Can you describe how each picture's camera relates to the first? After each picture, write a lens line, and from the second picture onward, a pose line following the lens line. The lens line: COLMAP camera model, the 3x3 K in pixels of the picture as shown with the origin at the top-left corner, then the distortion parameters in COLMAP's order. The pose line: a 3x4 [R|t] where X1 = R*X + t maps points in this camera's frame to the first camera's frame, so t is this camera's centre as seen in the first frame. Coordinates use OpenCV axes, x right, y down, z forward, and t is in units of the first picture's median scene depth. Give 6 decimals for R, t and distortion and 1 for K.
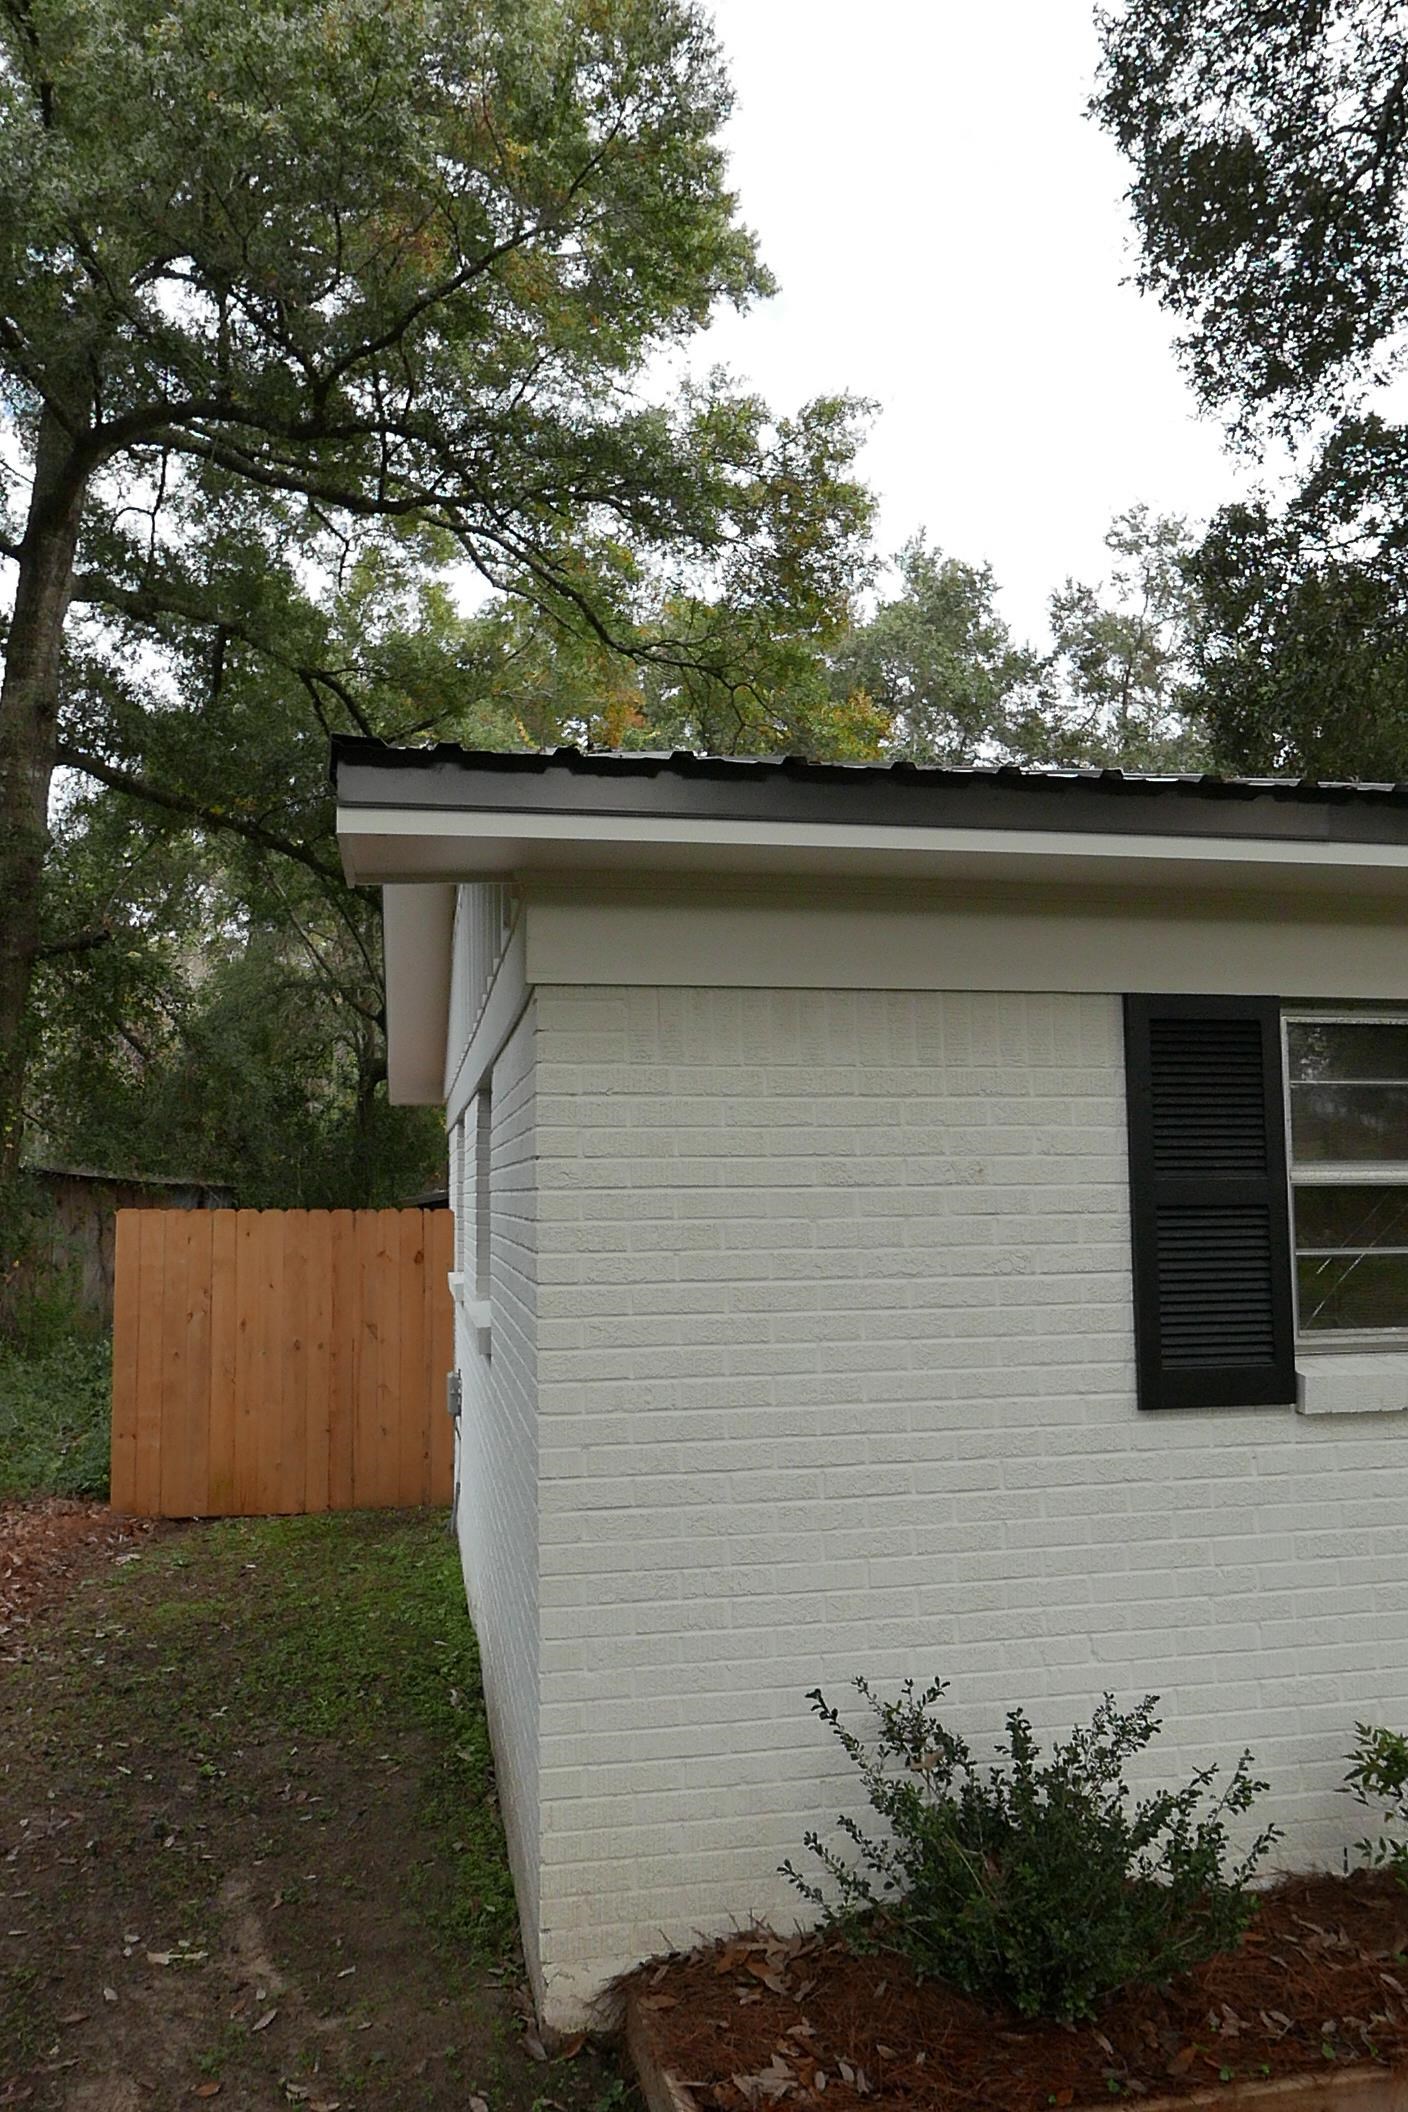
lens RADIAL K [[1500.0, 0, 754.3], [0, 1500.0, 1060.2], [0, 0, 1]] dist [-0.023743, 0.009076]
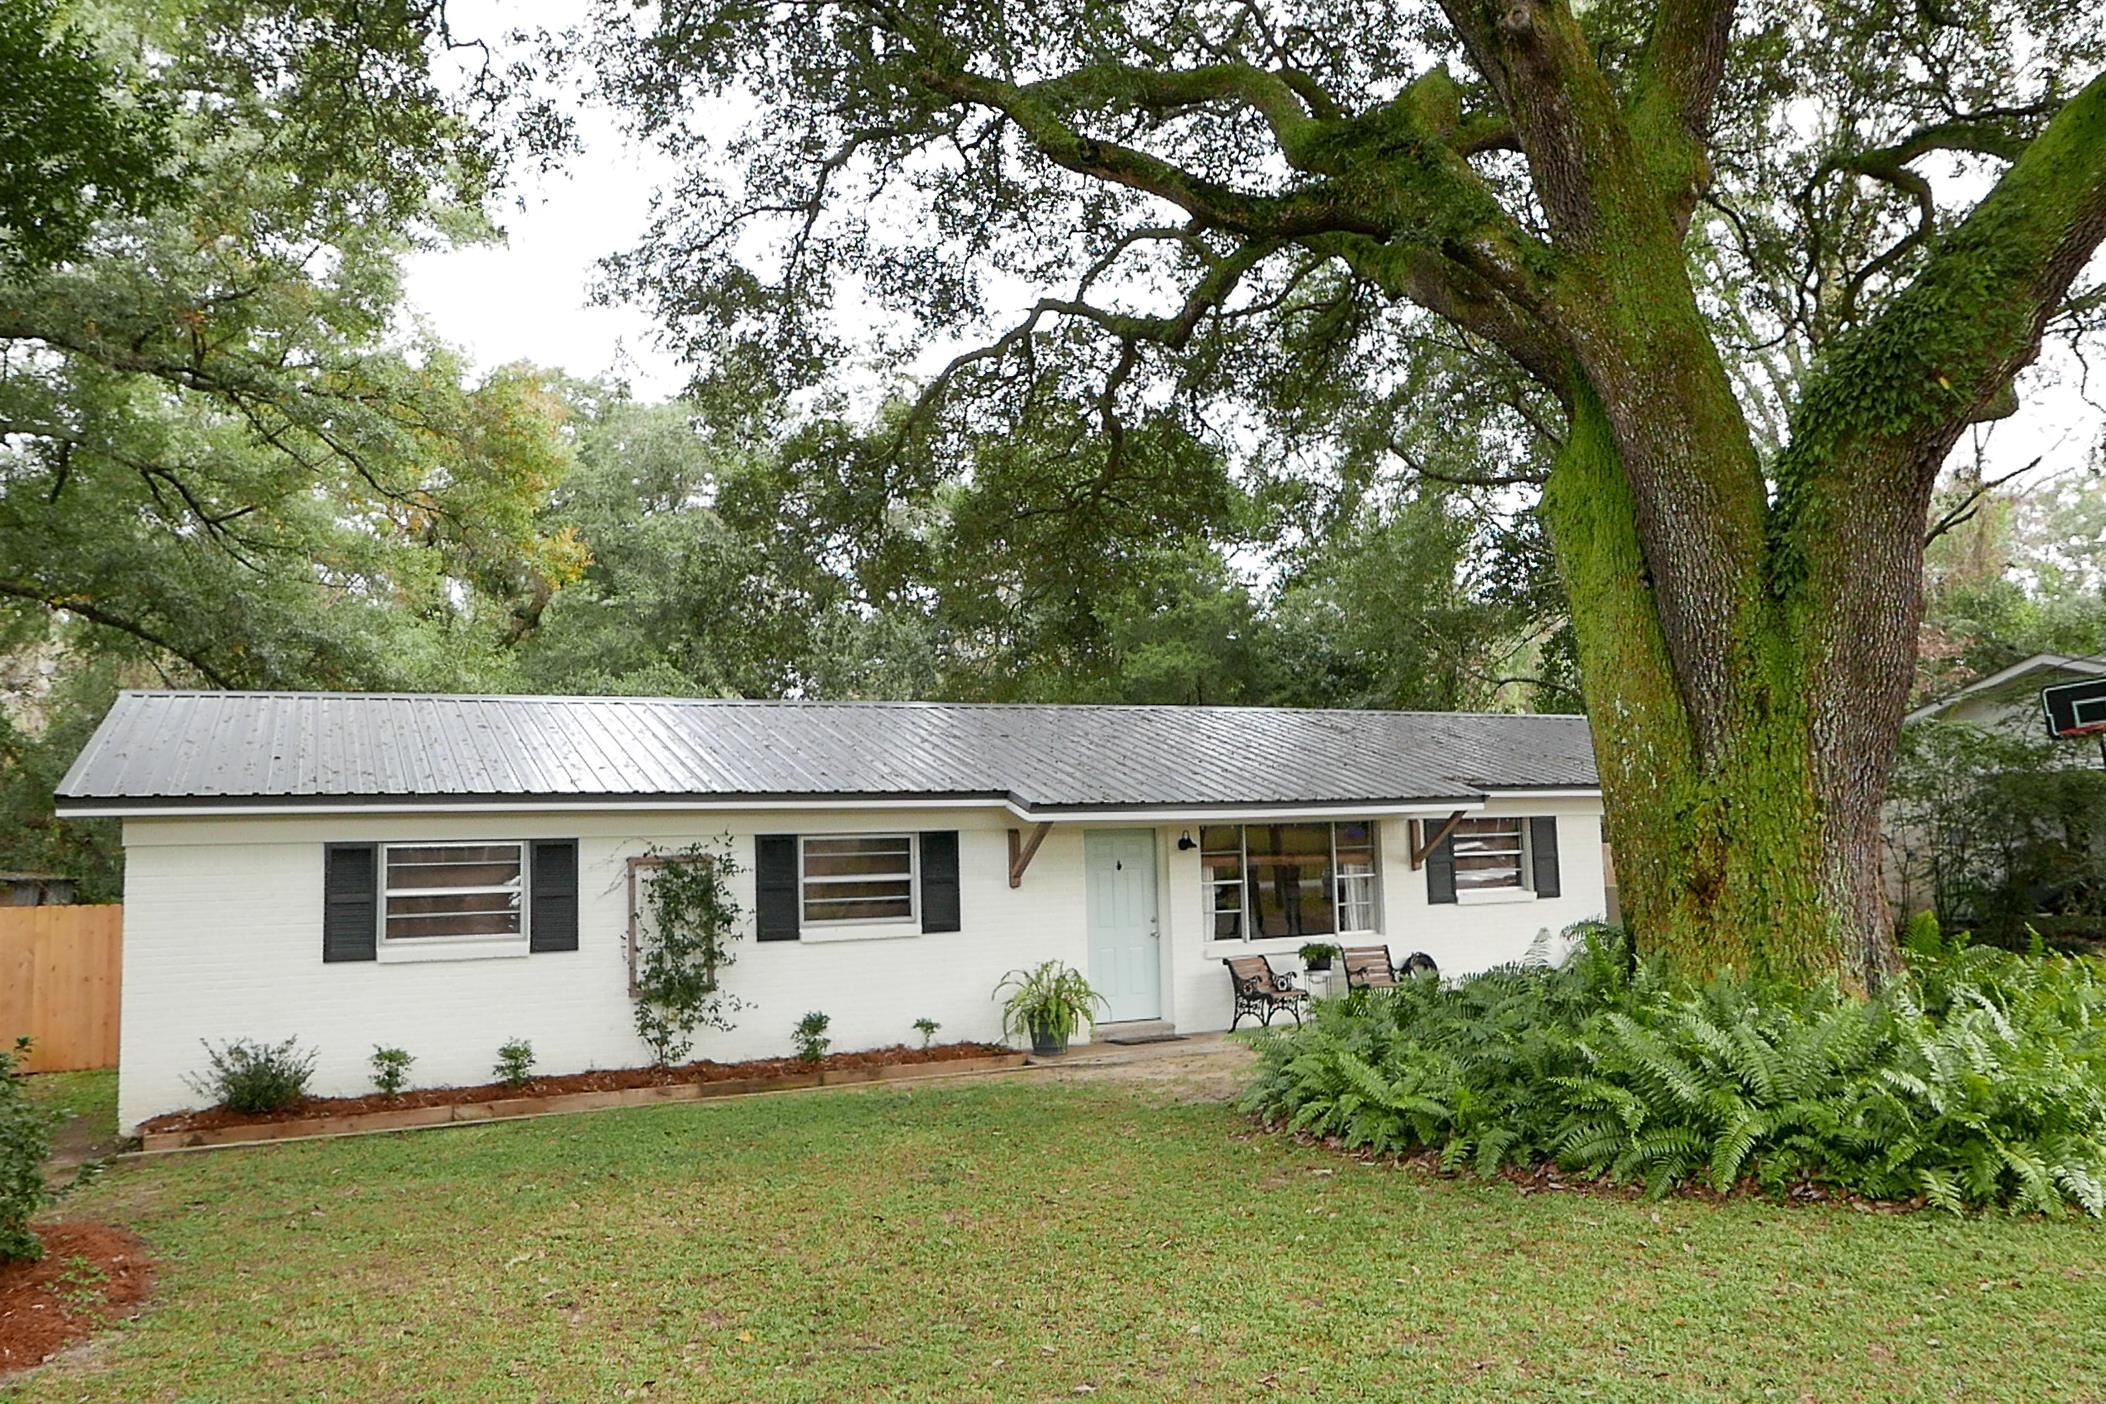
lens RADIAL K [[1495.8, 0, 1053.0], [0, 1495.8, 702.0], [0, 0, 1]] dist [-0.023743, 0.009076]
pose [[0.971847, 0.010287, 0.235389, 1.057208], [-0.004450, 0.999670, -0.025313, -0.279109], [-0.235572, 0.023553, 0.971572, -2.675919]]
